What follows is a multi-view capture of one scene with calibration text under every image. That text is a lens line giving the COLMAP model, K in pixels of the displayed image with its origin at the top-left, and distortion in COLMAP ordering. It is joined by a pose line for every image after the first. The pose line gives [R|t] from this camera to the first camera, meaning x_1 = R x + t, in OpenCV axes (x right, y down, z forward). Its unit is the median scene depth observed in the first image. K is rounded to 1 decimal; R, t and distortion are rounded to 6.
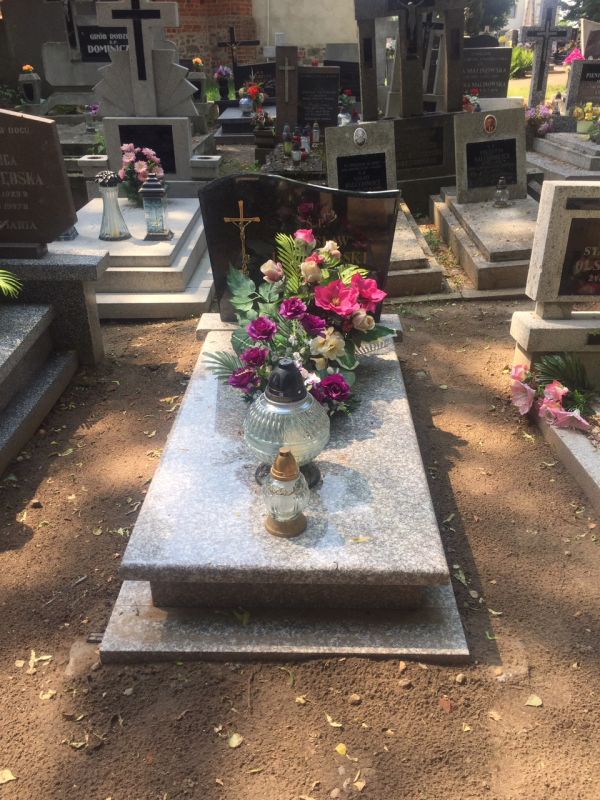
lens RADIAL K [[679.8, 0, 300.0], [0, 679.8, 400.0], [0, 0, 1]] dist [0.082975, -0.117412]
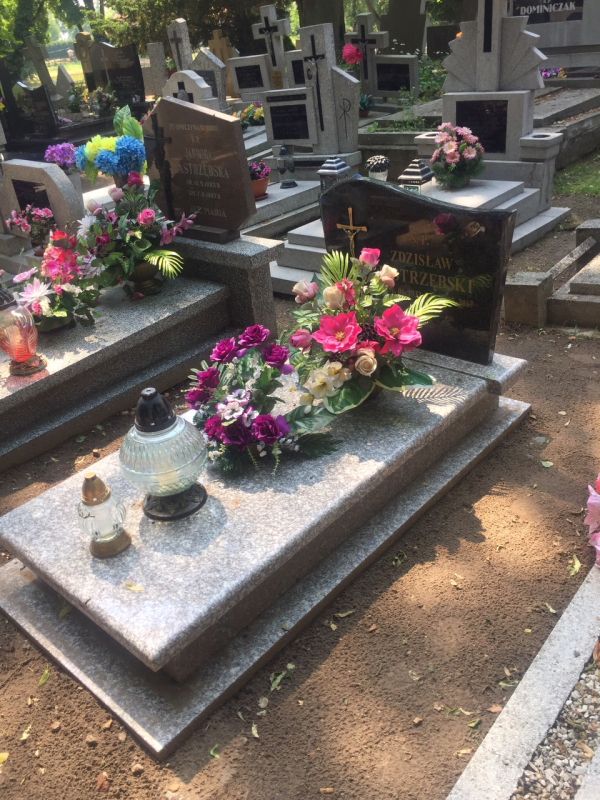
lens RADIAL K [[679.8, 0, 300.0], [0, 679.8, 400.0], [0, 0, 1]] dist [0.082975, -0.117412]
pose [[0.759004, 0.249024, -0.601581, 0.484230], [-0.213043, 0.968092, 0.131948, -0.143289], [0.615244, 0.028014, 0.787839, 0.224040]]
